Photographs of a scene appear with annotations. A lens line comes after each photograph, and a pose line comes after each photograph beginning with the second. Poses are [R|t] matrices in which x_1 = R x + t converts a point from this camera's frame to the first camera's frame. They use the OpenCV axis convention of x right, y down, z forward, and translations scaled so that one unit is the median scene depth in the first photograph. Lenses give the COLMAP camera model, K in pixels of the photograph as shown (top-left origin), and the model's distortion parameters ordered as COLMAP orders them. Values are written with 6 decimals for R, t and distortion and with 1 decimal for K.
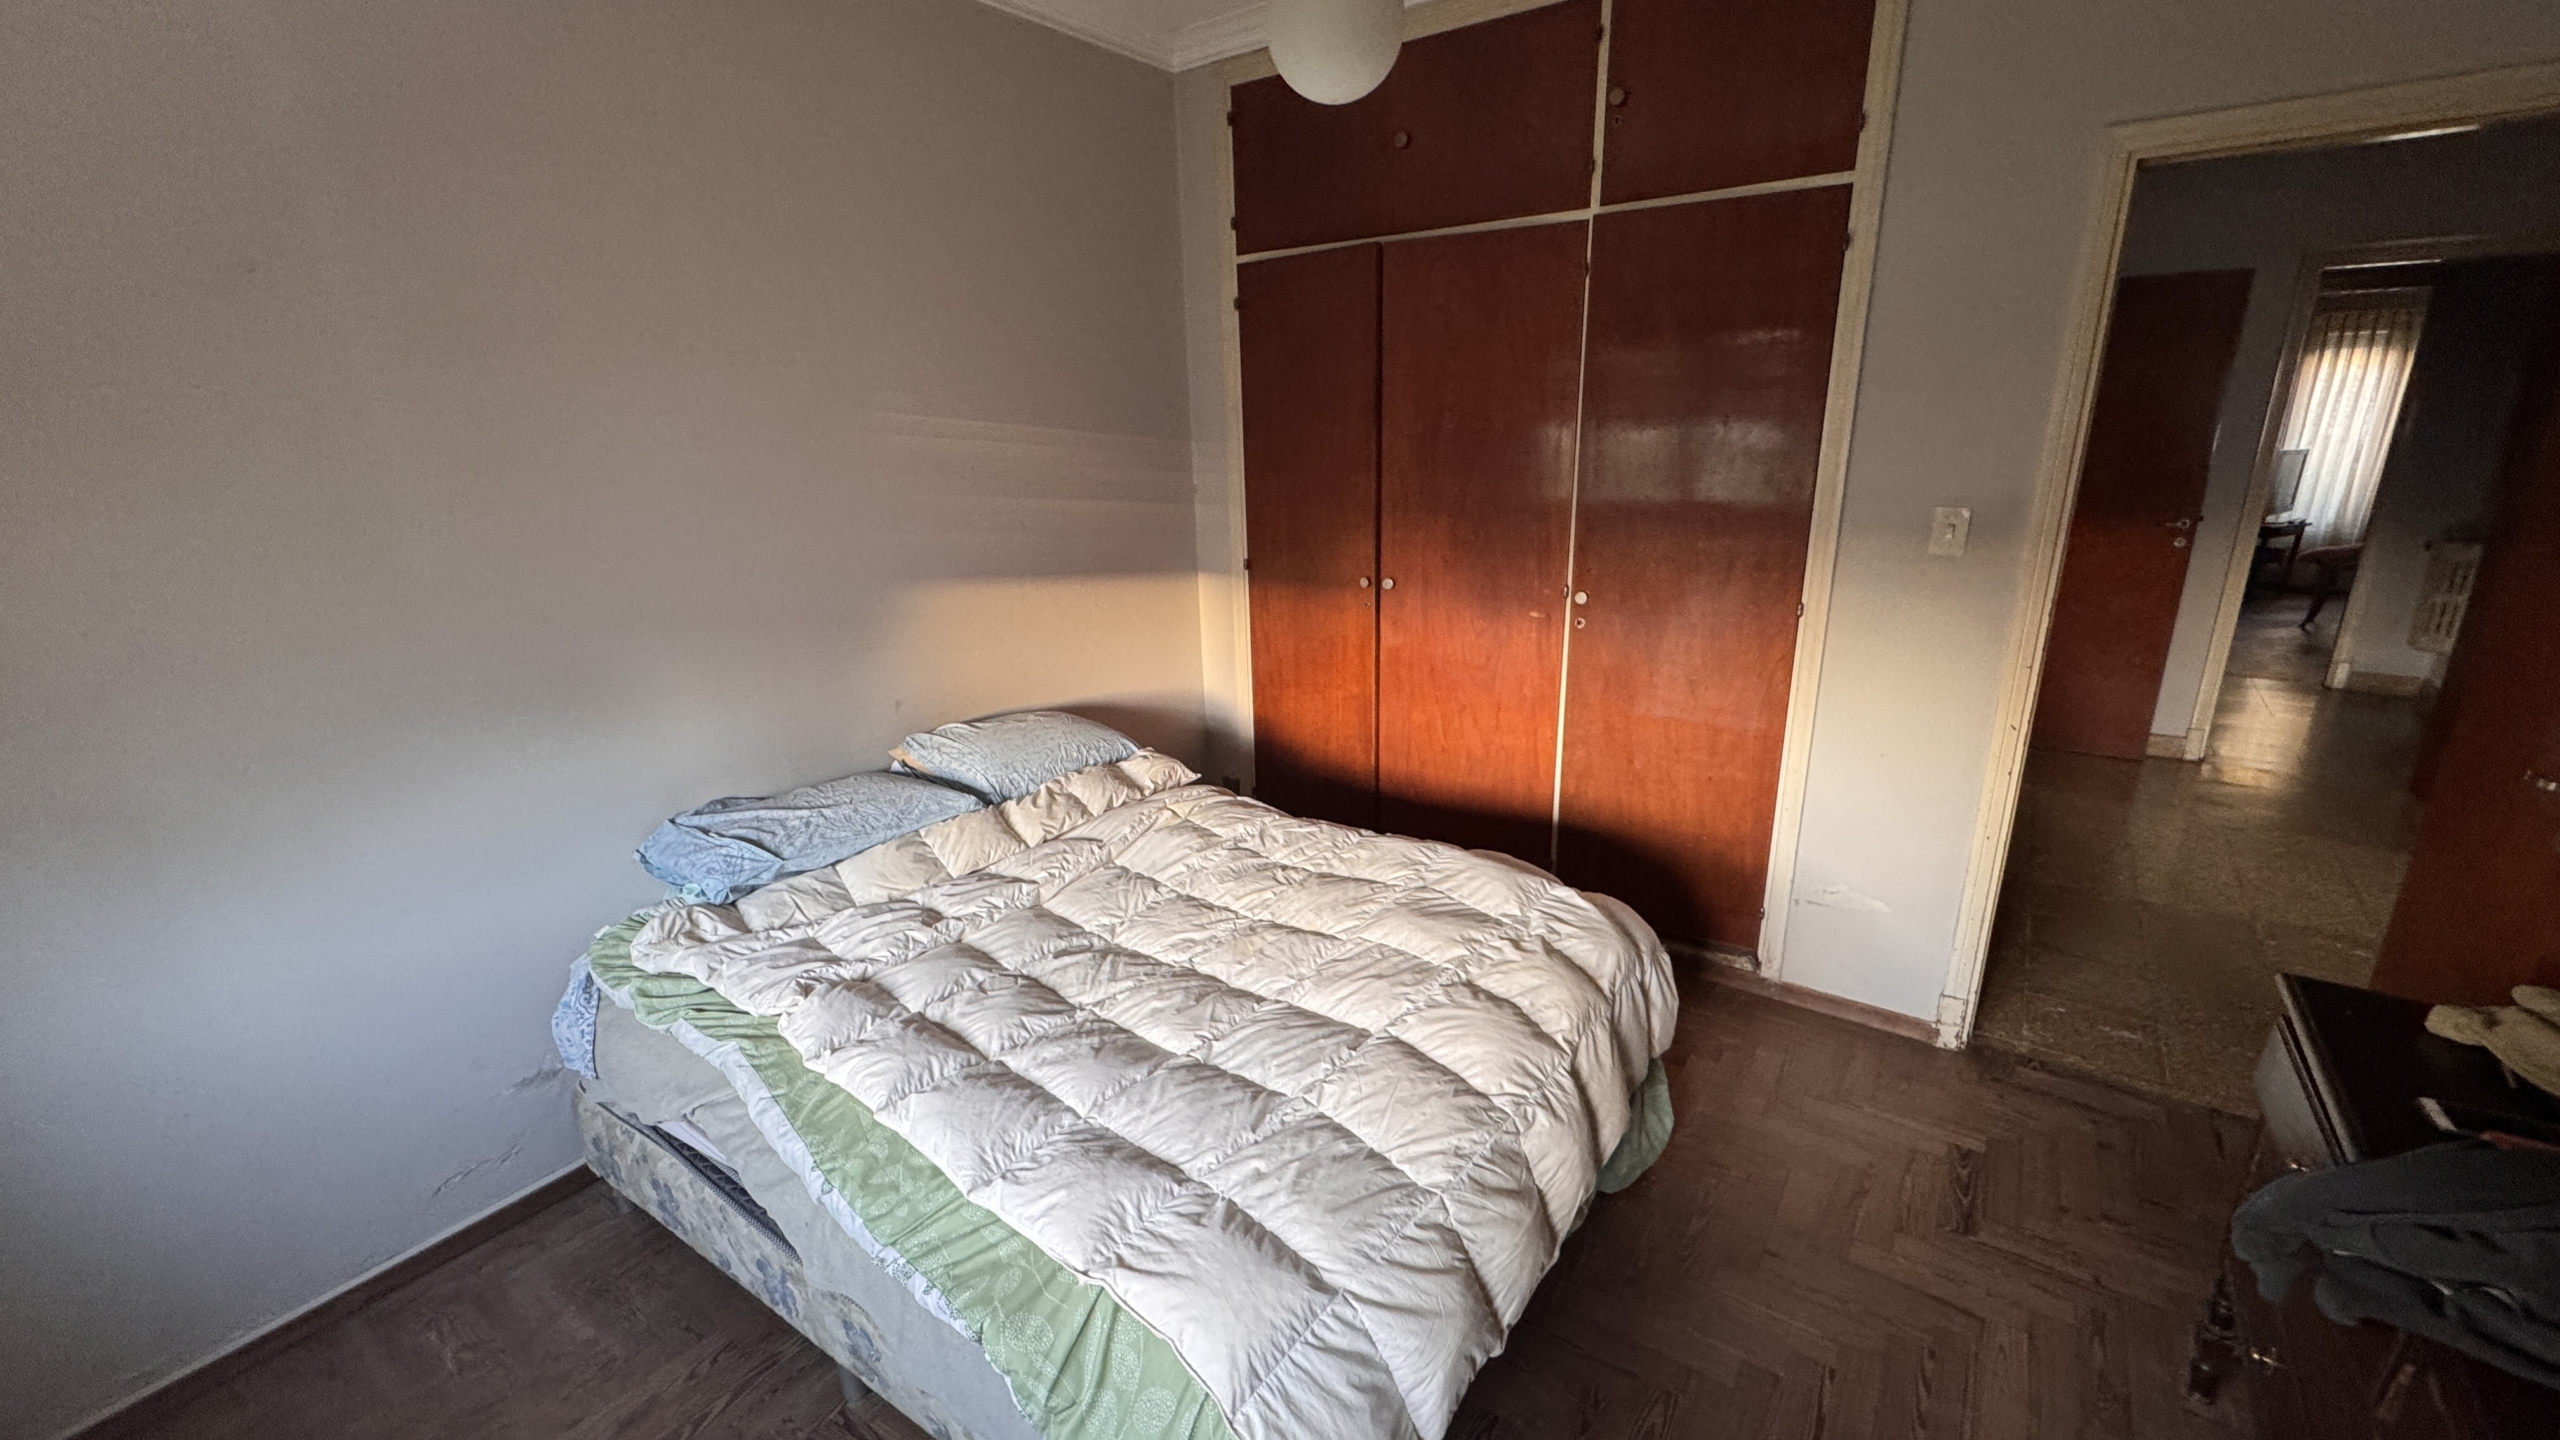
lens RADIAL K [[1011.2, 0, 1285.8], [0, 1011.2, 719.5], [0, 0, 1]] dist [-0.006953, 0.000346]
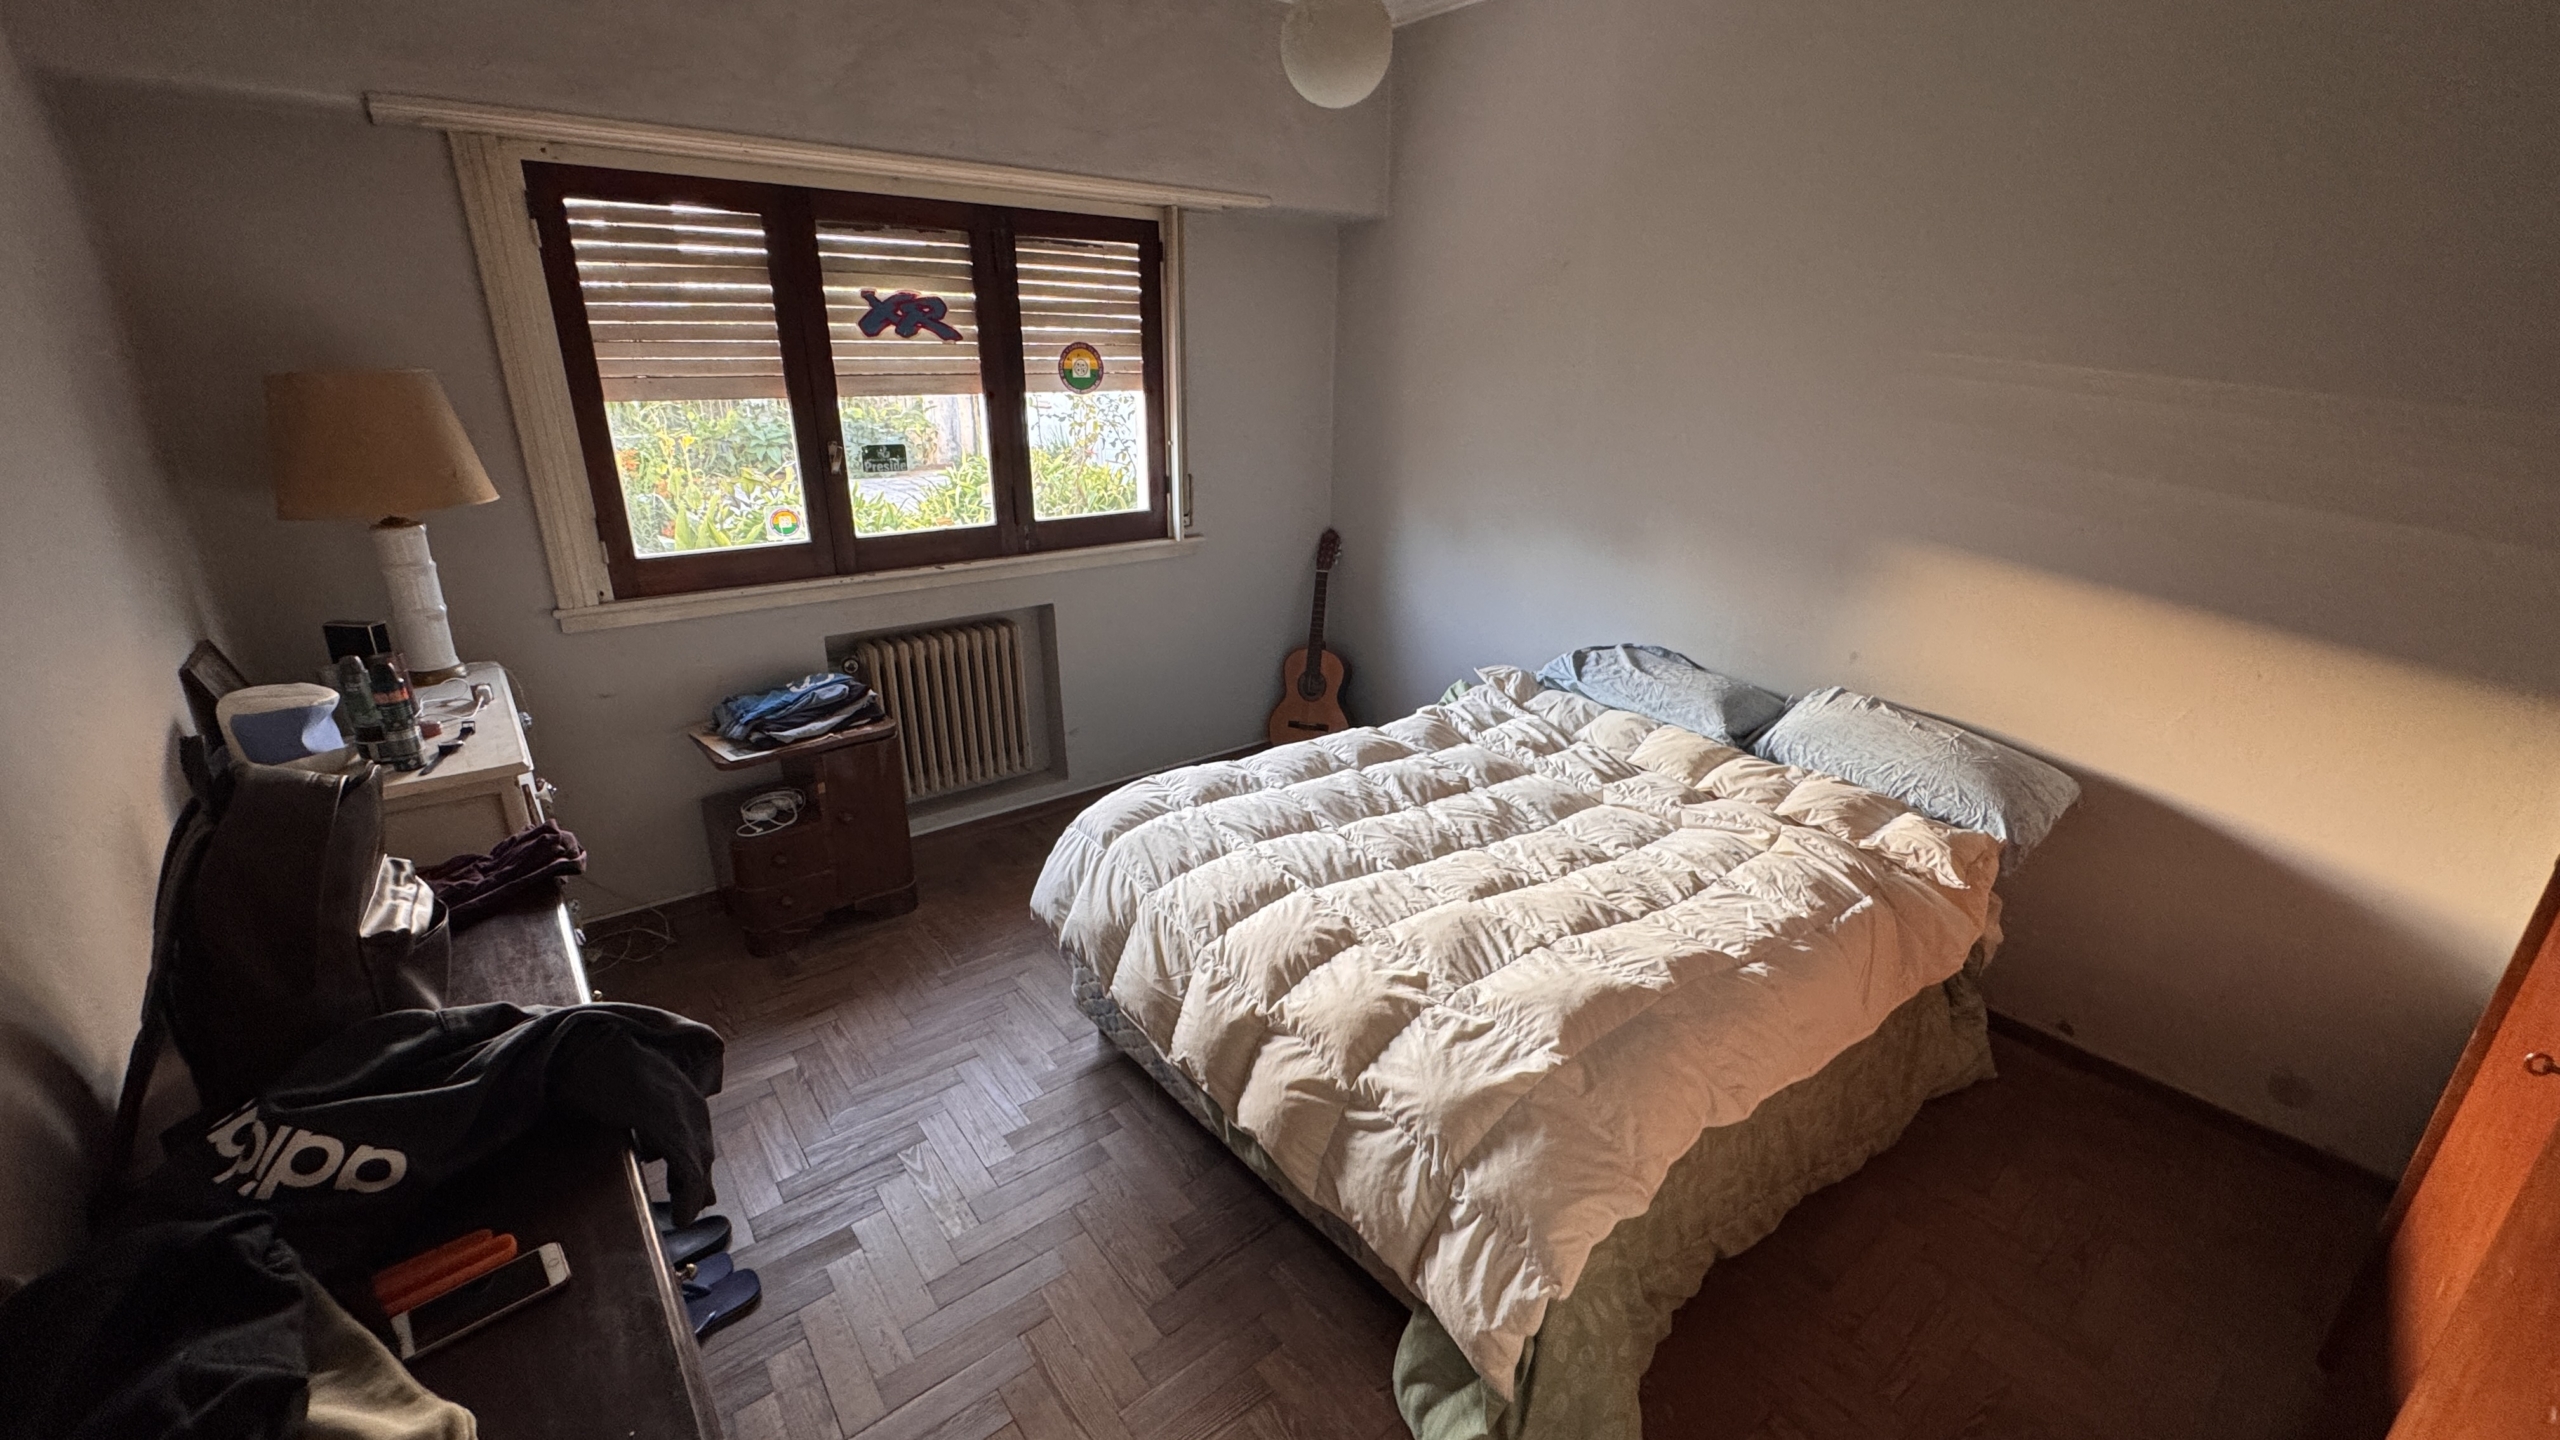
lens RADIAL K [[1011.2, 0, 1284.8], [0, 1011.2, 717.5], [0, 0, 1]] dist [-0.006953, 0.000346]
pose [[-0.256891, 0.355742, -0.898585, 0.875580], [-0.291751, 0.857863, 0.423027, -0.287554], [0.921351, 0.370835, -0.116589, 0.822726]]
